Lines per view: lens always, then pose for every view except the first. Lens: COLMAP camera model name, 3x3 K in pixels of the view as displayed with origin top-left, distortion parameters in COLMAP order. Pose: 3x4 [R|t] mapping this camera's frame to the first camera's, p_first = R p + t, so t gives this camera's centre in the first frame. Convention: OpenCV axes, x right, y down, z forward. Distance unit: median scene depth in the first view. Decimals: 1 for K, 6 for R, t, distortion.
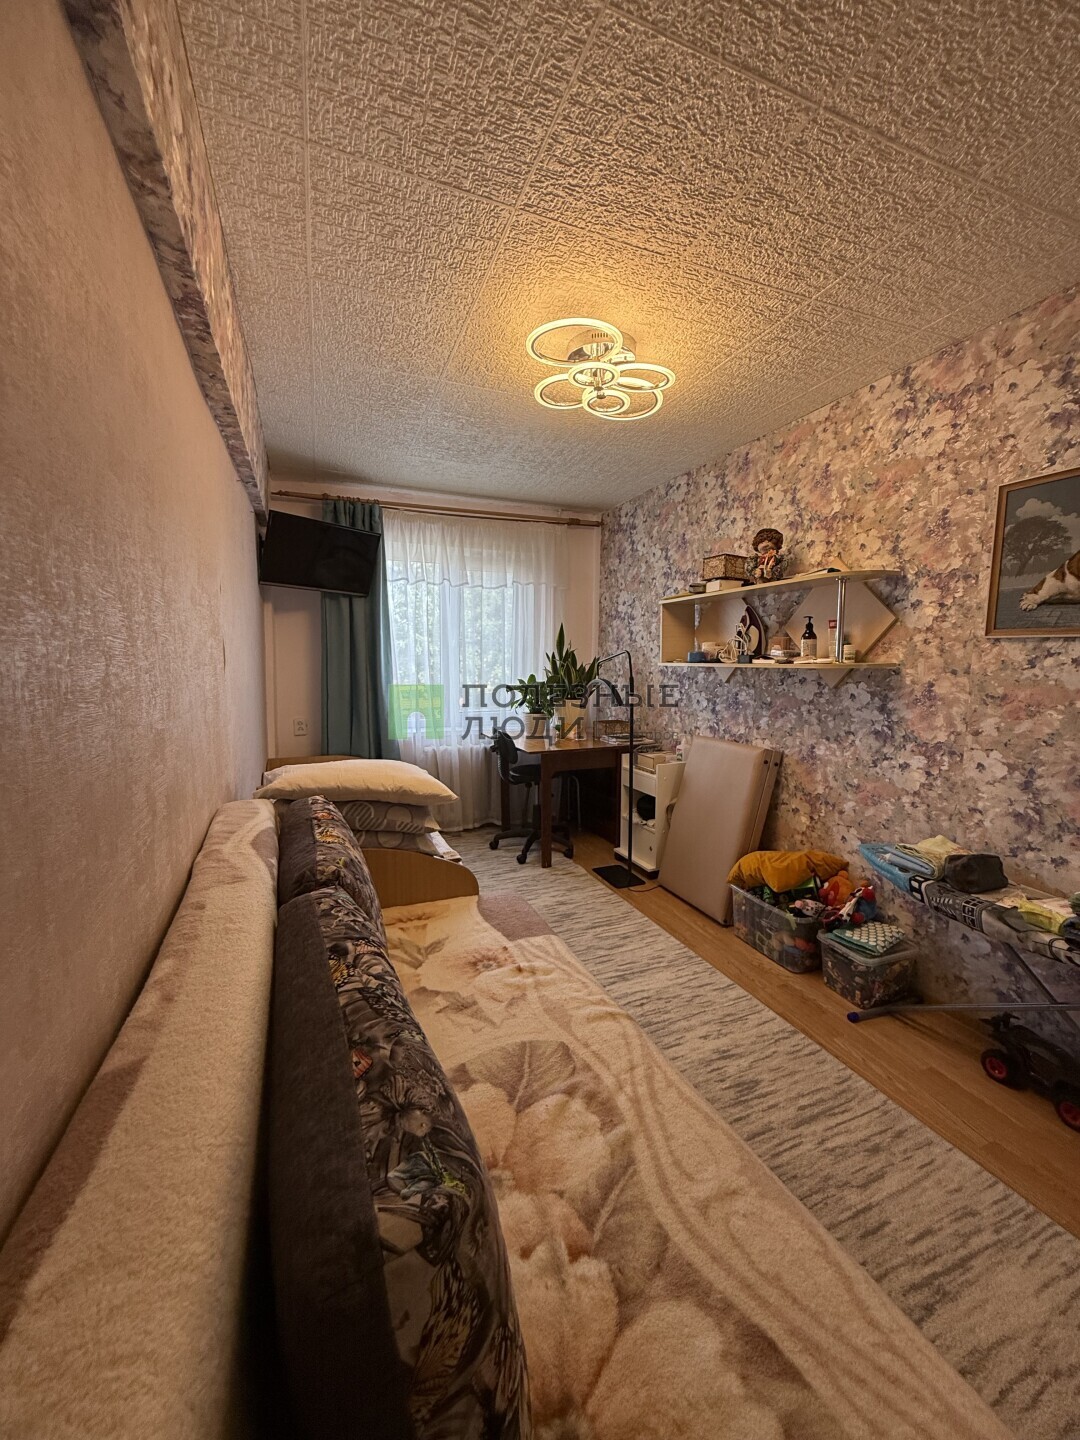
lens RADIAL K [[574.3, 0, 541.1], [0, 574.3, 716.5], [0, 0, 1]] dist [-0.001729, 0.000376]
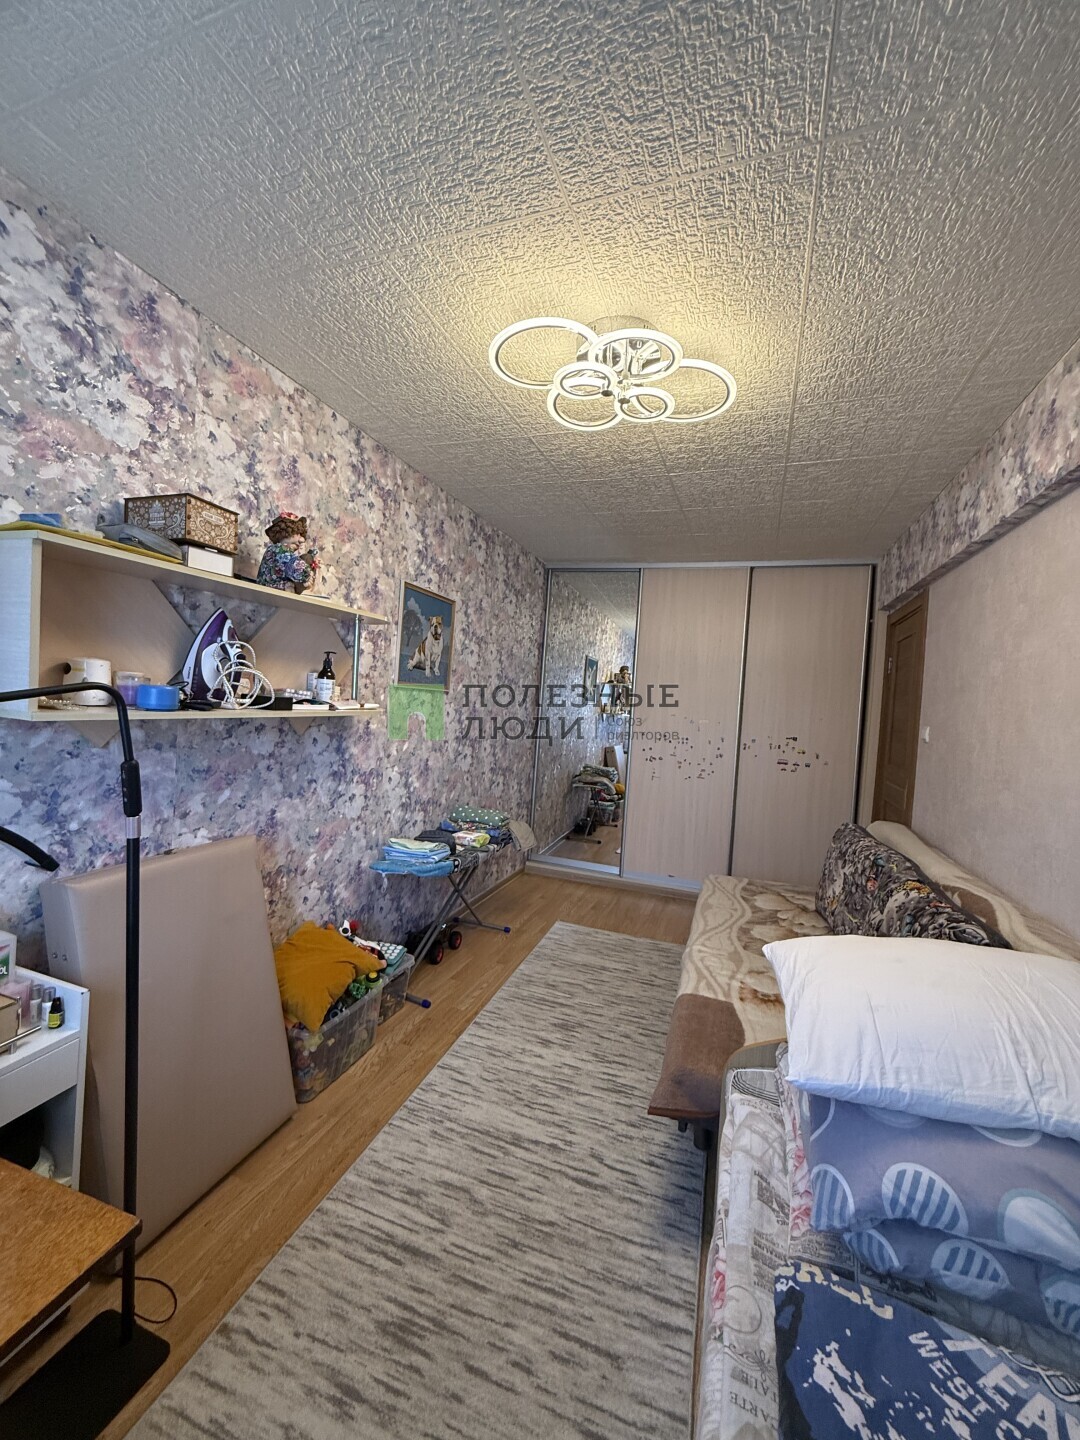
lens RADIAL K [[574.3, 0, 541.1], [0, 574.3, 716.5], [0, 0, 1]] dist [-0.001729, 0.000376]
pose [[-0.744880, -0.078759, 0.662533, -0.349393], [-0.003394, 0.993443, 0.114280, -0.191822], [-0.667190, 0.082876, -0.740263, 1.535840]]
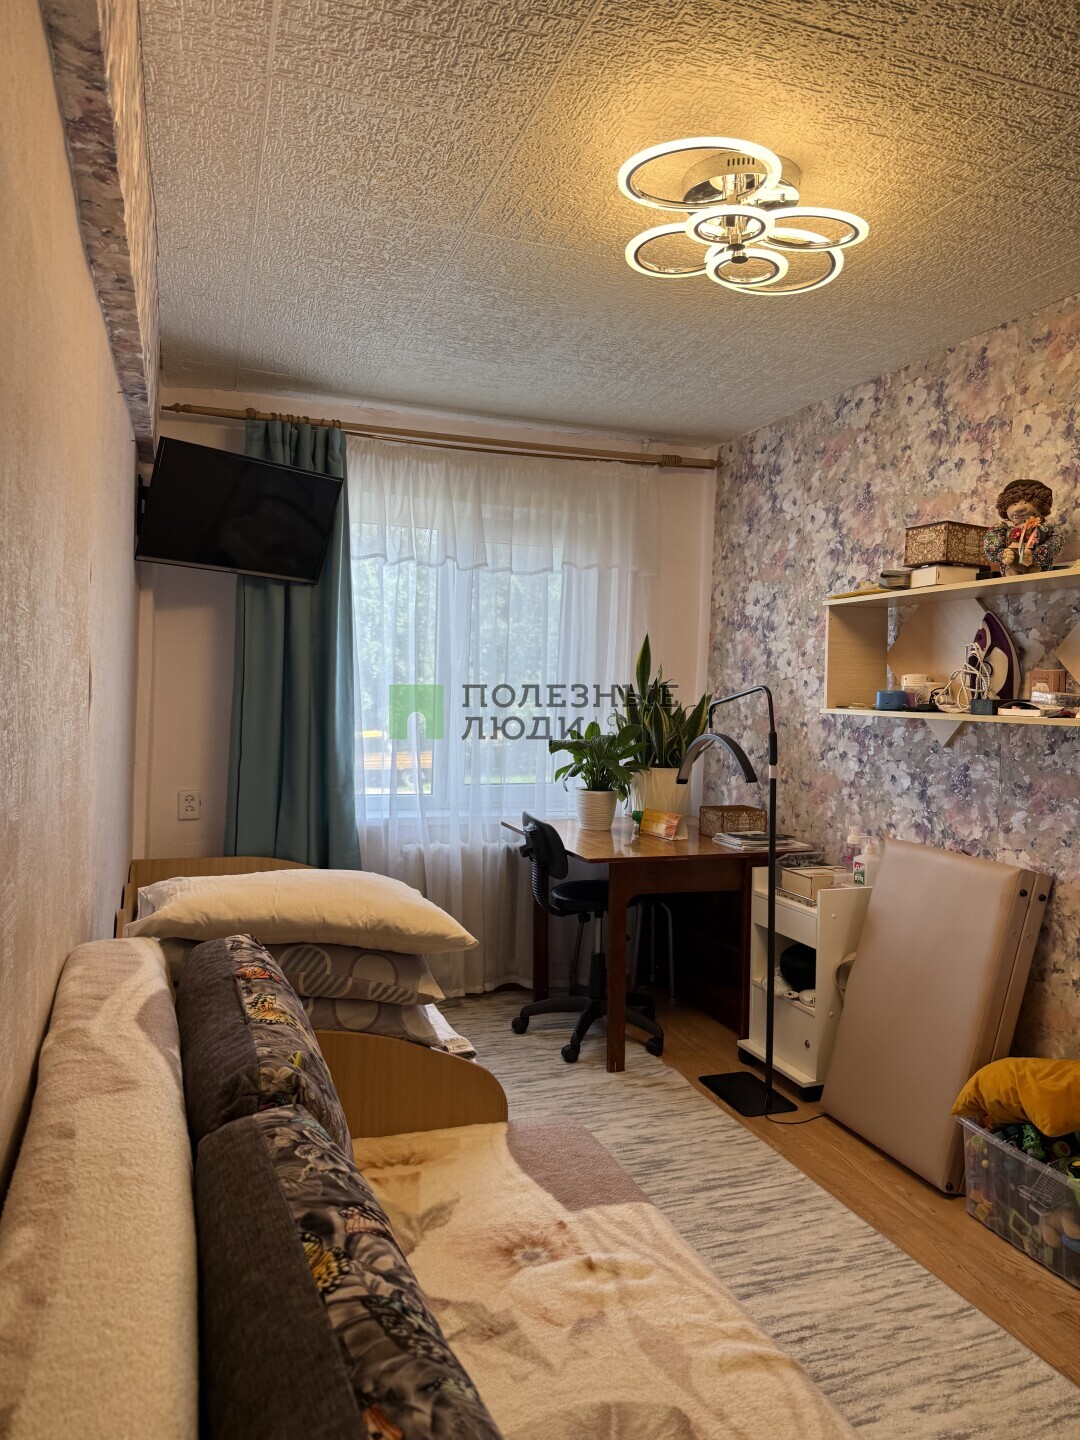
lens RADIAL K [[1017.8, 0, 545.9], [0, 1017.8, 715.5], [0, 0, 1]] dist [0.030817, -0.048483]
pose [[0.998814, 0.021309, -0.043786, -0.034563], [-0.024415, 0.997129, -0.071676, -0.011528], [0.042133, 0.072660, 0.996466, -0.015724]]
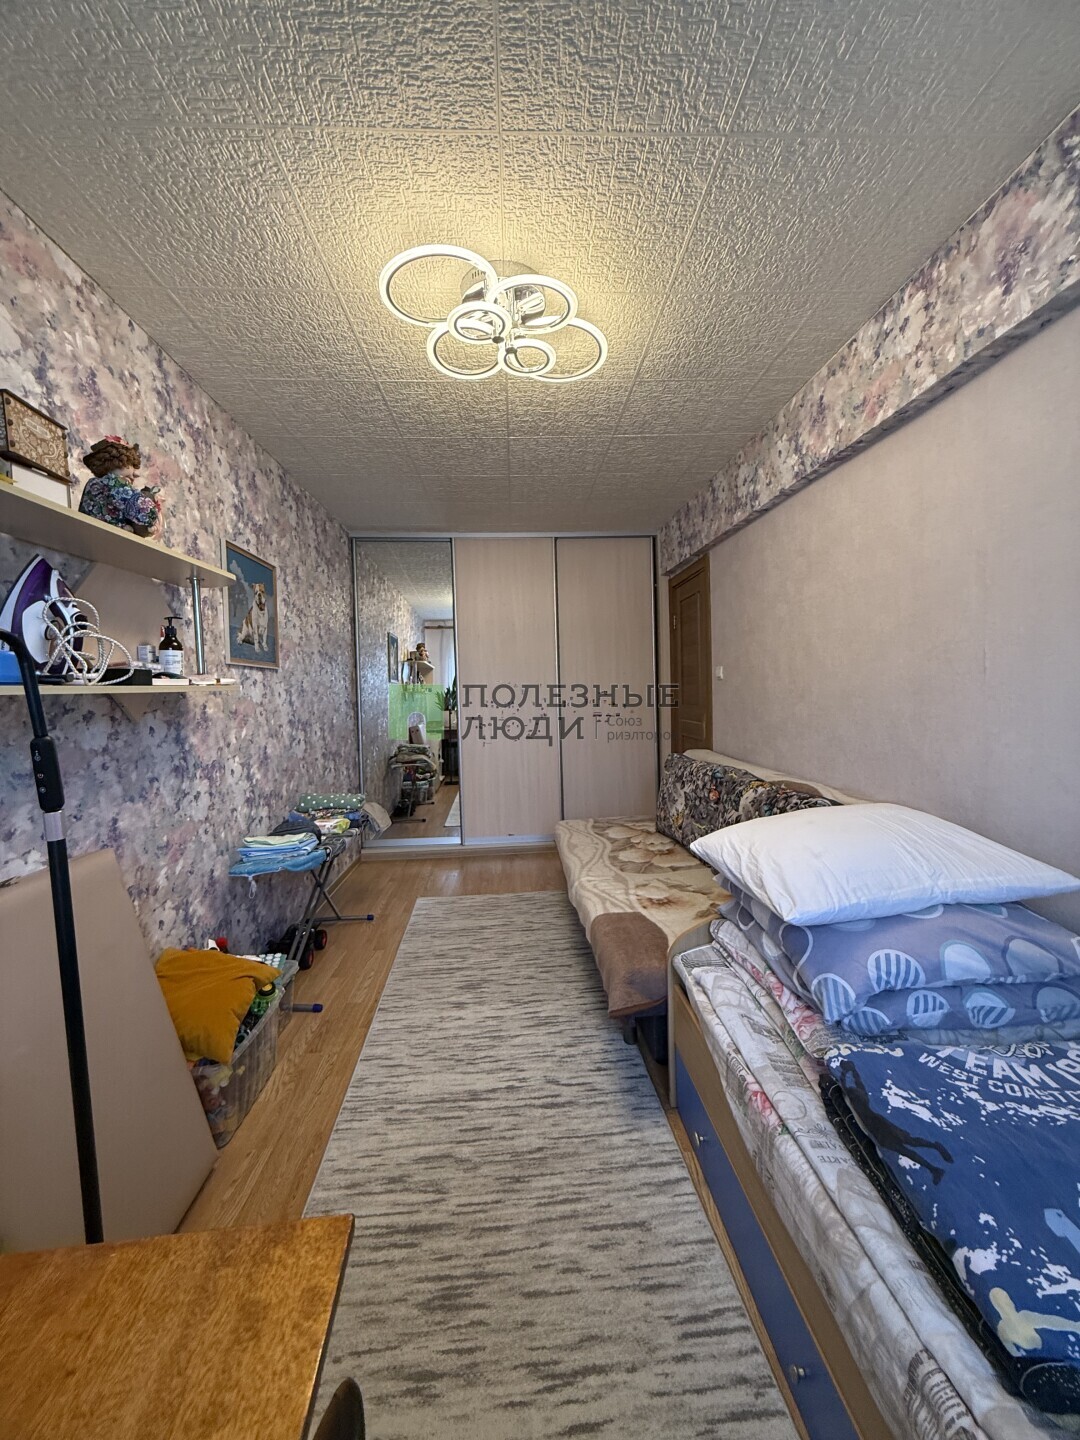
lens RADIAL K [[573.7, 0, 541.5], [0, 573.7, 717.0], [0, 0, 1]] dist [-0.000800, -0.000099]
pose [[-0.949084, -0.002890, 0.315010, -0.183382], [0.046932, 0.987501, 0.150462, -0.150305], [-0.311507, 0.157585, -0.937086, 1.647804]]
